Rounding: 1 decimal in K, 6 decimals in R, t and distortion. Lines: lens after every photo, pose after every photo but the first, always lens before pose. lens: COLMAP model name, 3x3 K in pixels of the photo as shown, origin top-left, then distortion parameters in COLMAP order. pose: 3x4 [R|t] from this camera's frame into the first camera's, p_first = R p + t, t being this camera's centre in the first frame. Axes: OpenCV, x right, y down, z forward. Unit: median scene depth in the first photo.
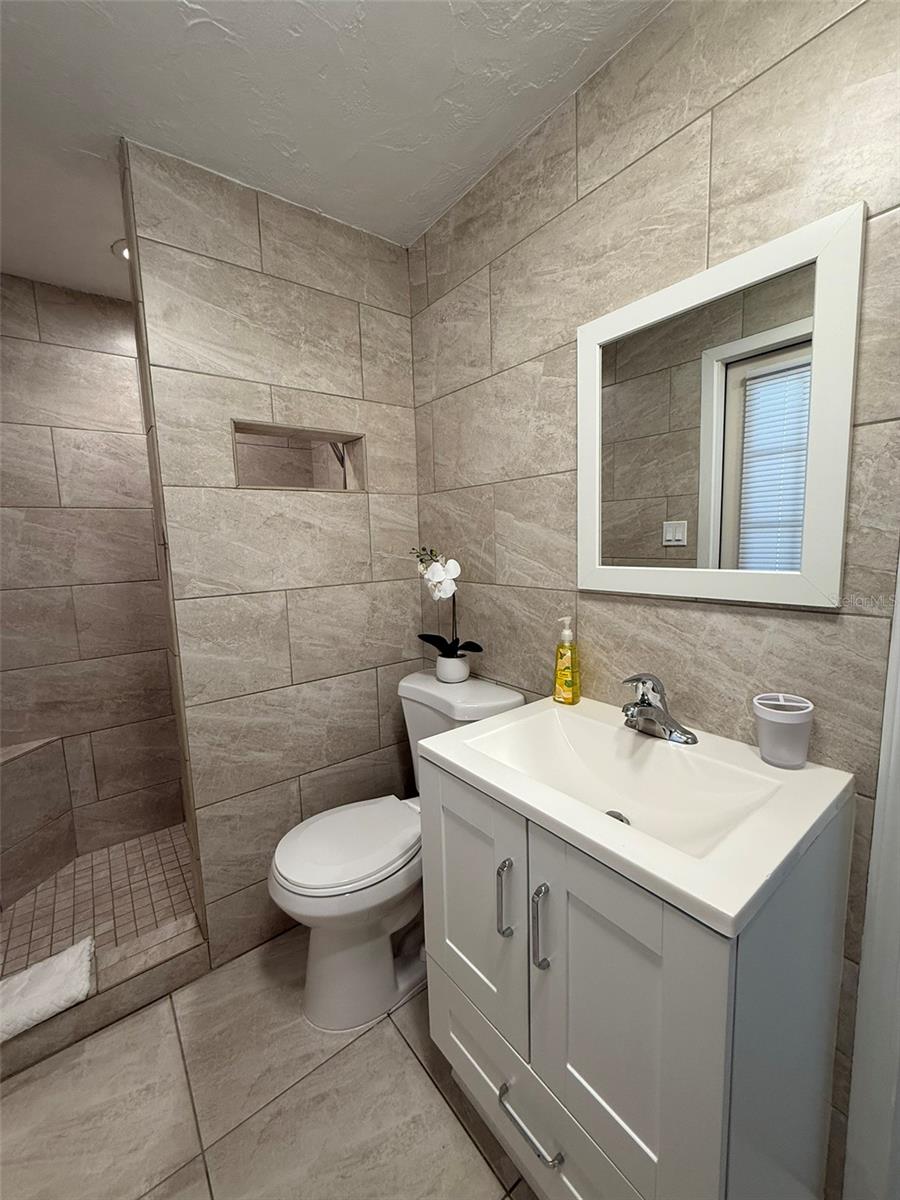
lens RADIAL K [[478.9, 0, 451.9], [0, 478.9, 597.3], [0, 0, 1]] dist [-0.000710, 0.000230]
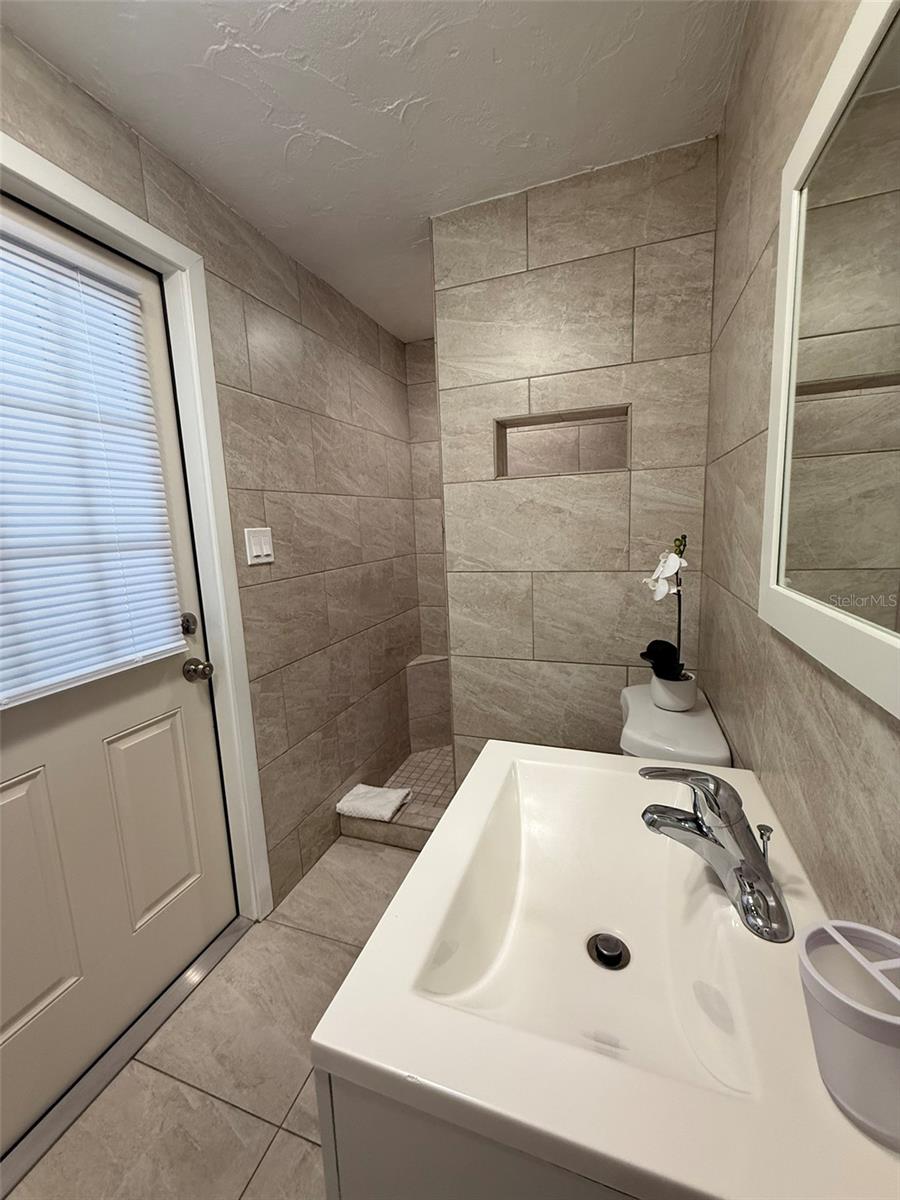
lens RADIAL K [[478.9, 0, 451.9], [0, 478.9, 597.3], [0, 0, 1]] dist [-0.000710, 0.000230]
pose [[0.539107, 0.138521, -0.830768, 0.443021], [-0.079418, 0.990348, 0.113593, -0.064422], [0.838484, 0.004739, 0.544905, 0.261223]]
